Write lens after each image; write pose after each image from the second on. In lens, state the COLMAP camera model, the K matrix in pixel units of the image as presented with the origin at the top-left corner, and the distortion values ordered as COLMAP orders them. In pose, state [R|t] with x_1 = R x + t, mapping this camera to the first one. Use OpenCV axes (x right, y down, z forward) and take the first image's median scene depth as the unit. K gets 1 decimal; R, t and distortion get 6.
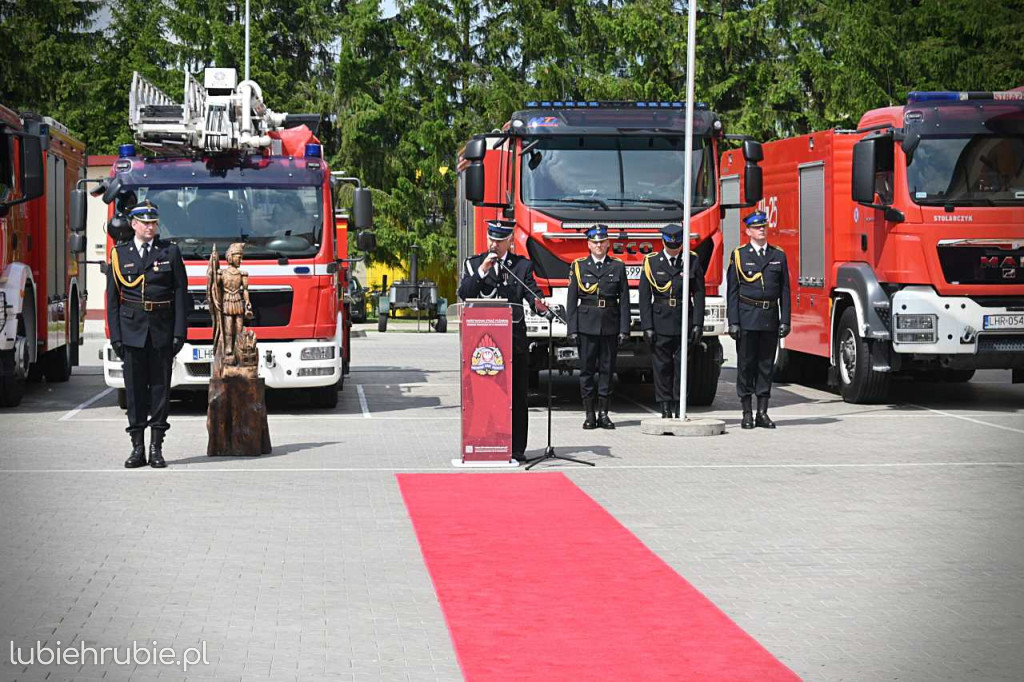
lens RADIAL K [[2152.1, 0, 512.0], [0, 2152.1, 341.0], [0, 0, 1]] dist [0.001851, 0.081396]
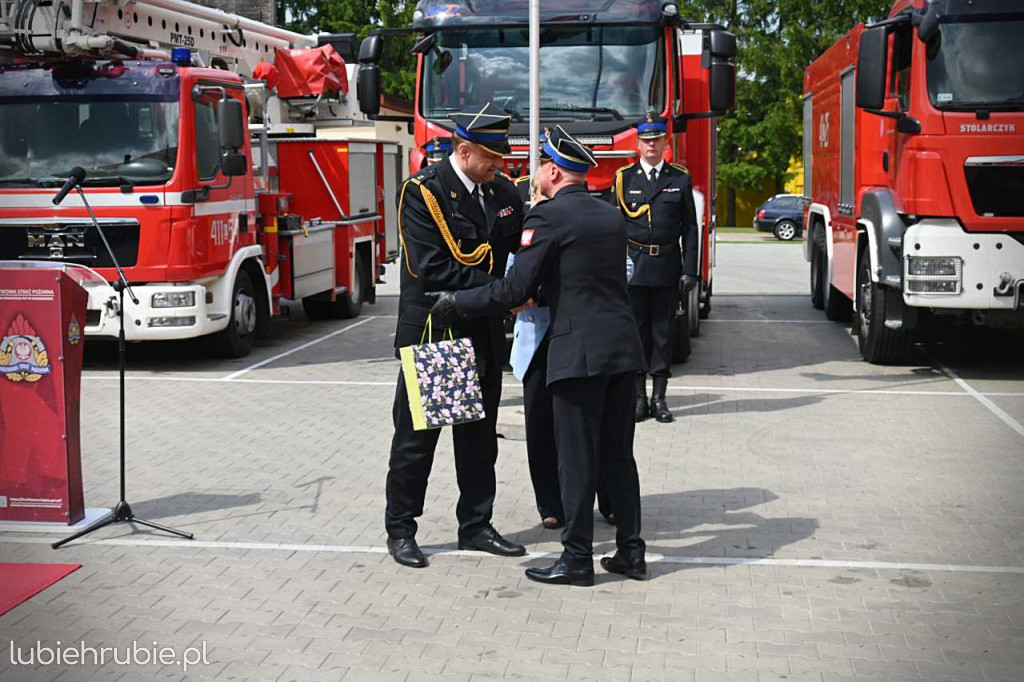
lens RADIAL K [[1420.7, 0, 512.0], [0, 1420.7, 341.0], [0, 0, 1]] dist [0.013962, -0.014821]
pose [[0.974168, 0.020995, -0.224845, 0.159092], [-0.004451, 0.997261, 0.073834, -0.019276], [0.225779, -0.070926, 0.971593, 0.486618]]
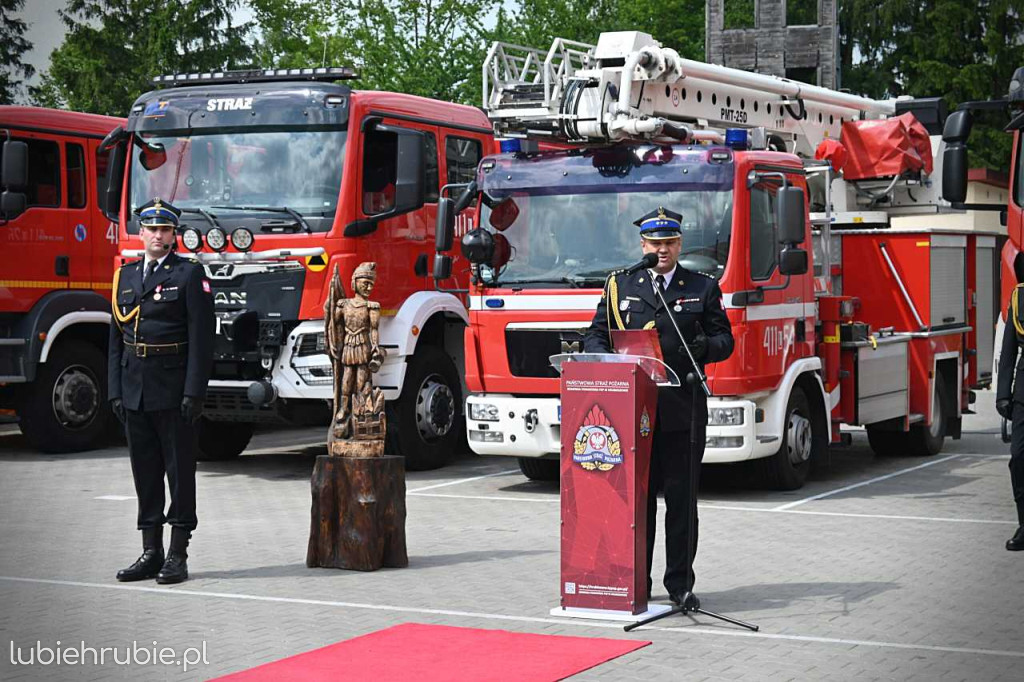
lens RADIAL K [[2108.9, 0, 515.8], [0, 2108.9, 362.2], [0, 0, 1]] dist [0.024972, 0.039007]
pose [[0.858149, 0.017391, -0.513106, 0.211118], [-0.019607, 0.999807, 0.001095, -0.011826], [0.513026, 0.009121, 0.858325, 0.351640]]
